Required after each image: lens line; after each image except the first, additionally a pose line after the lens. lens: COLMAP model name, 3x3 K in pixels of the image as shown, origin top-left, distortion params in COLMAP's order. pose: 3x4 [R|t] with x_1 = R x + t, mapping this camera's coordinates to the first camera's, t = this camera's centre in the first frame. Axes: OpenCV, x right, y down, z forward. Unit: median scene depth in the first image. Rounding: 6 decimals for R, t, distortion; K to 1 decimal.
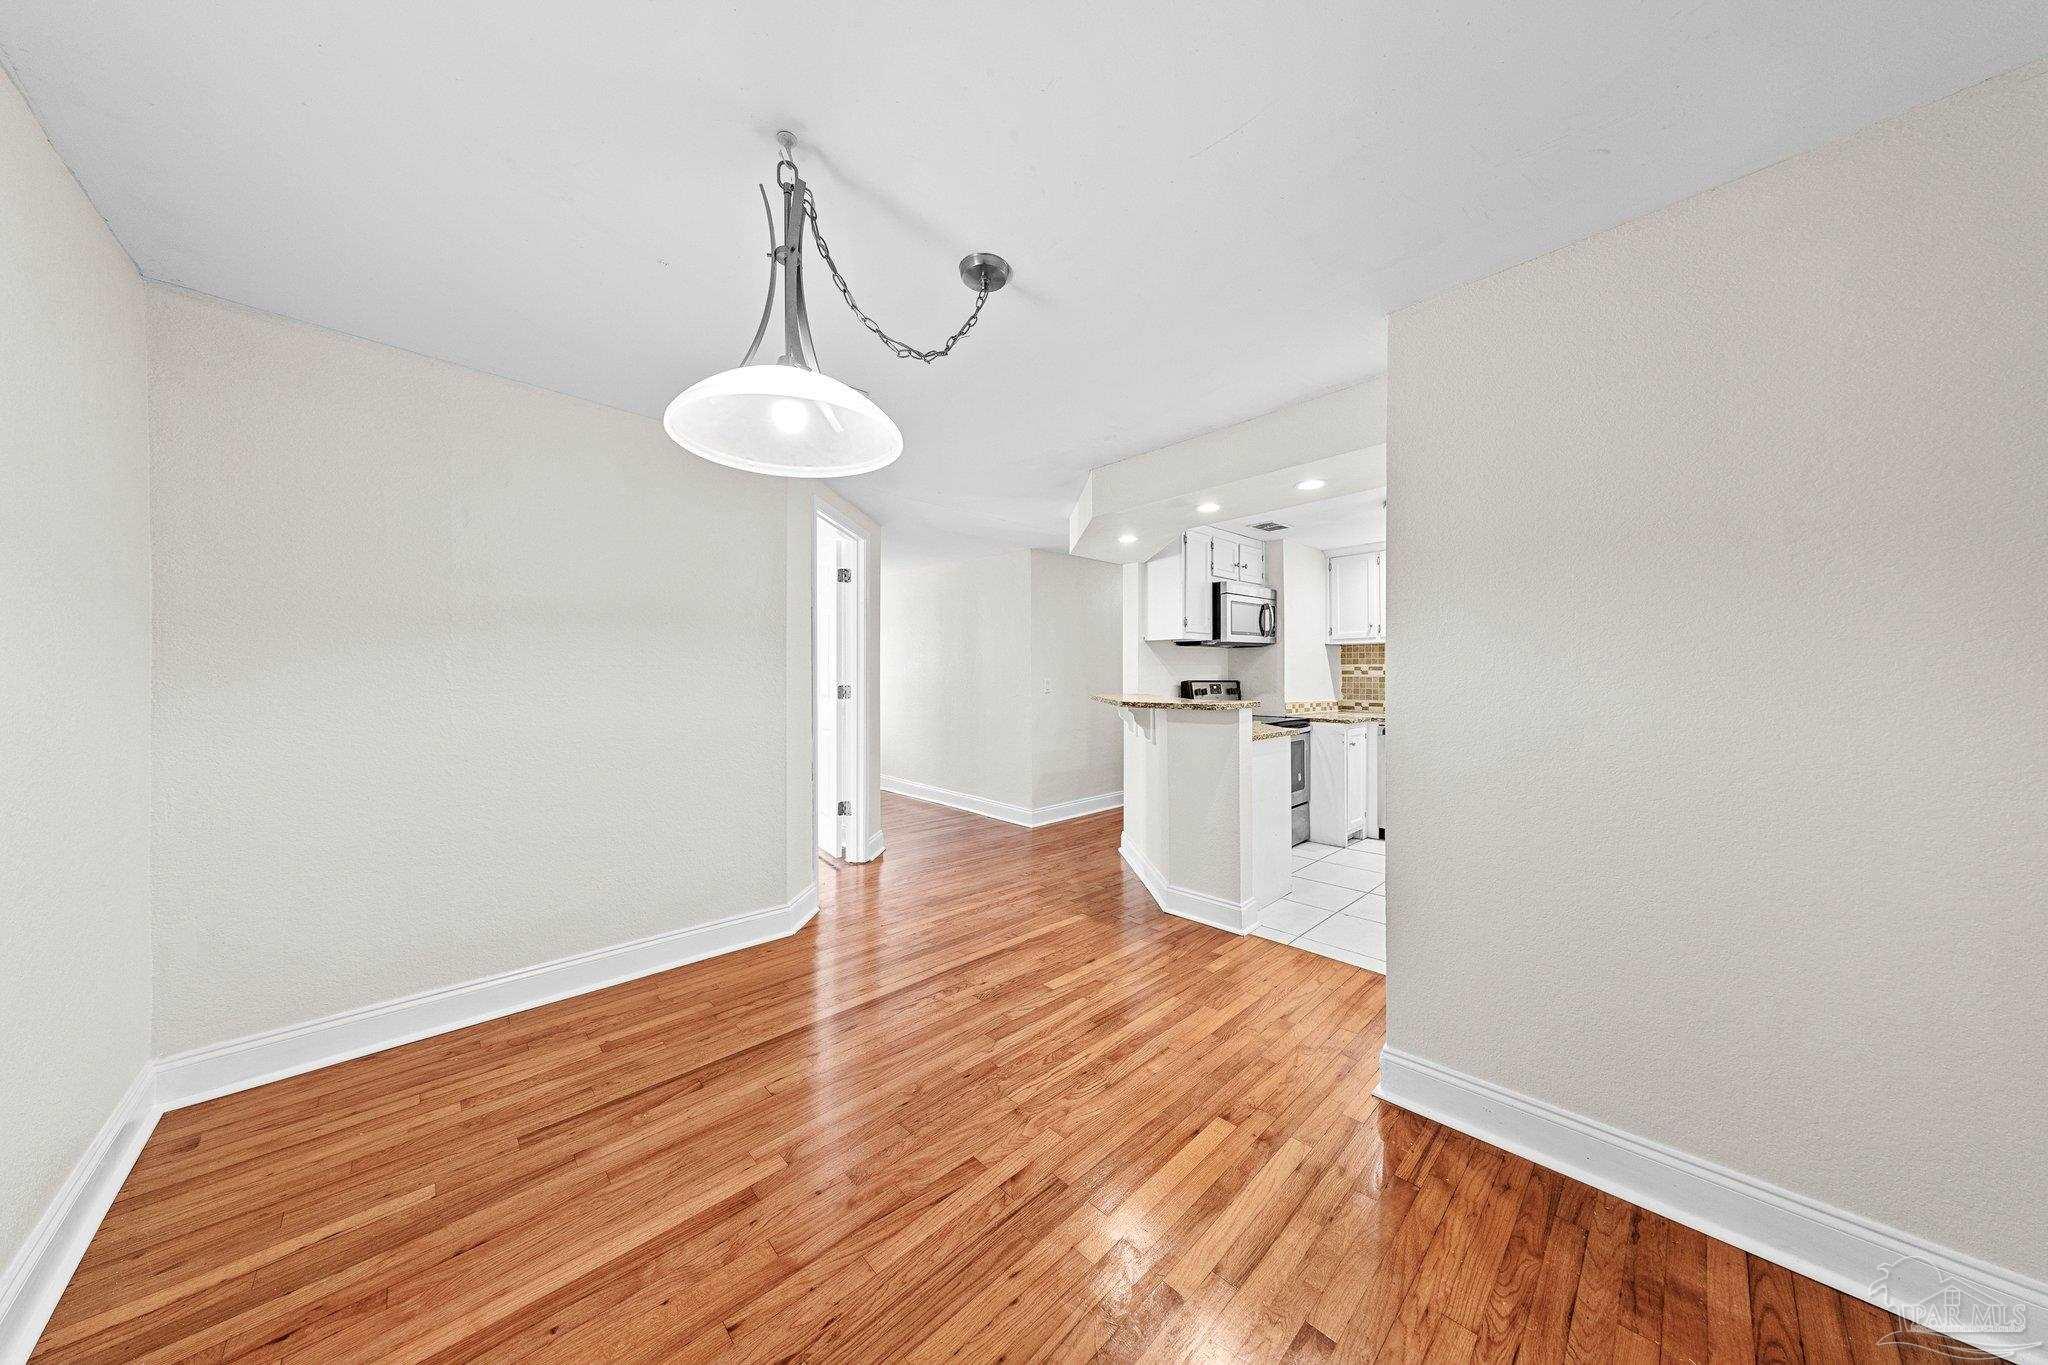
lens RADIAL K [[647.5, 0, 1024.0], [0, 647.5, 682.5], [0, 0, 1]] dist [0.000040, -0.000017]
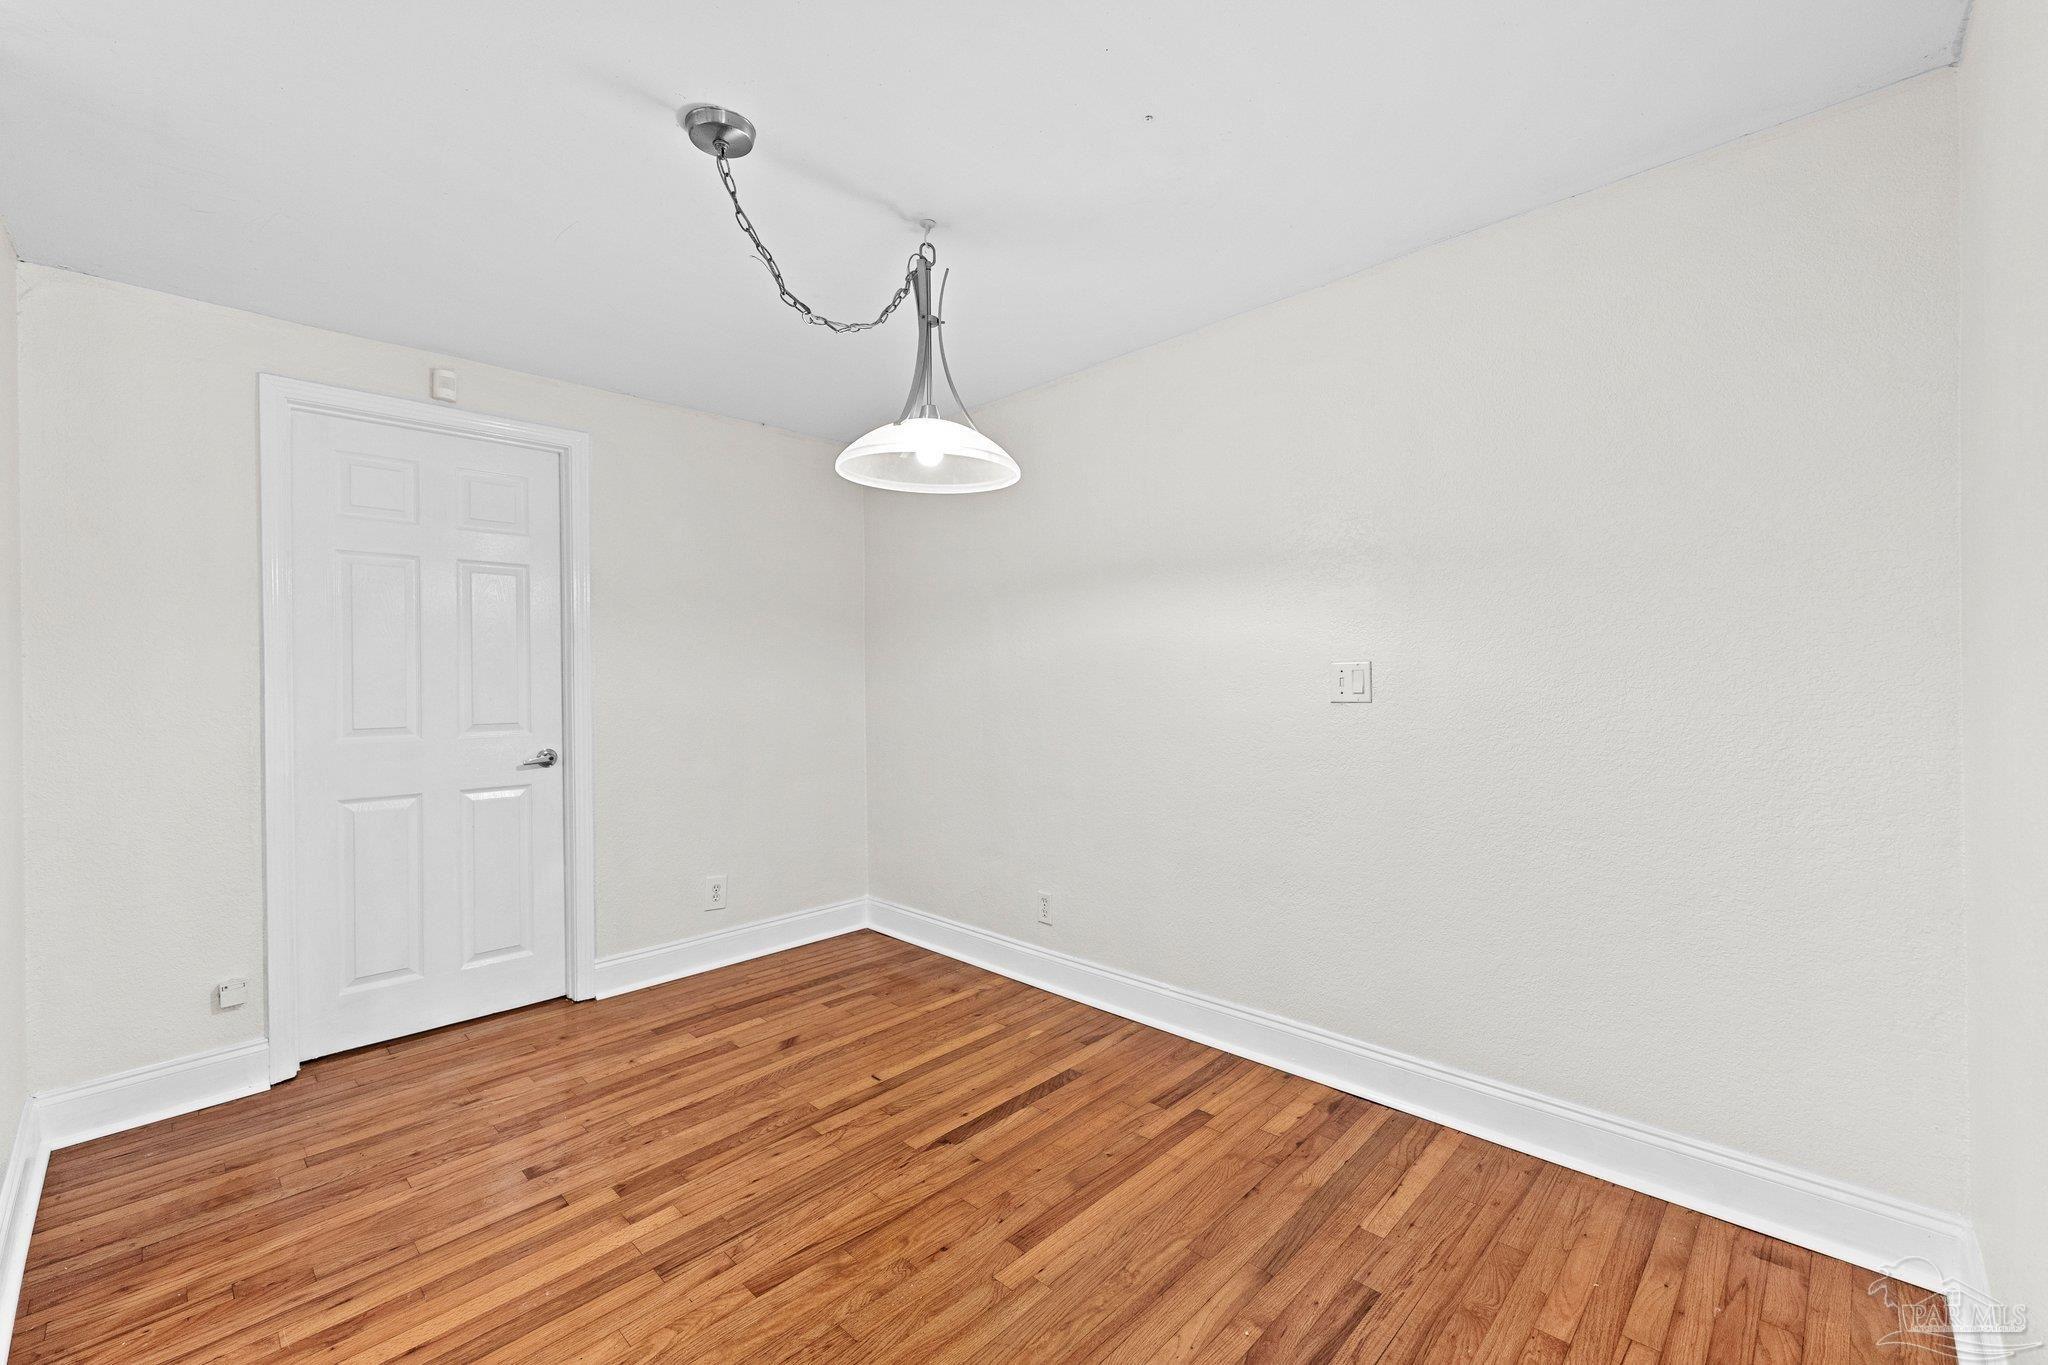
lens RADIAL K [[864.2, 0, 1032.7], [0, 864.2, 675.3], [0, 0, 1]] dist [-0.000753, -0.000019]
pose [[-0.999165, 0.013780, -0.038469, -0.405489], [0.013373, 0.999852, 0.010823, -0.012574], [0.038612, 0.010299, -0.999201, 2.188721]]
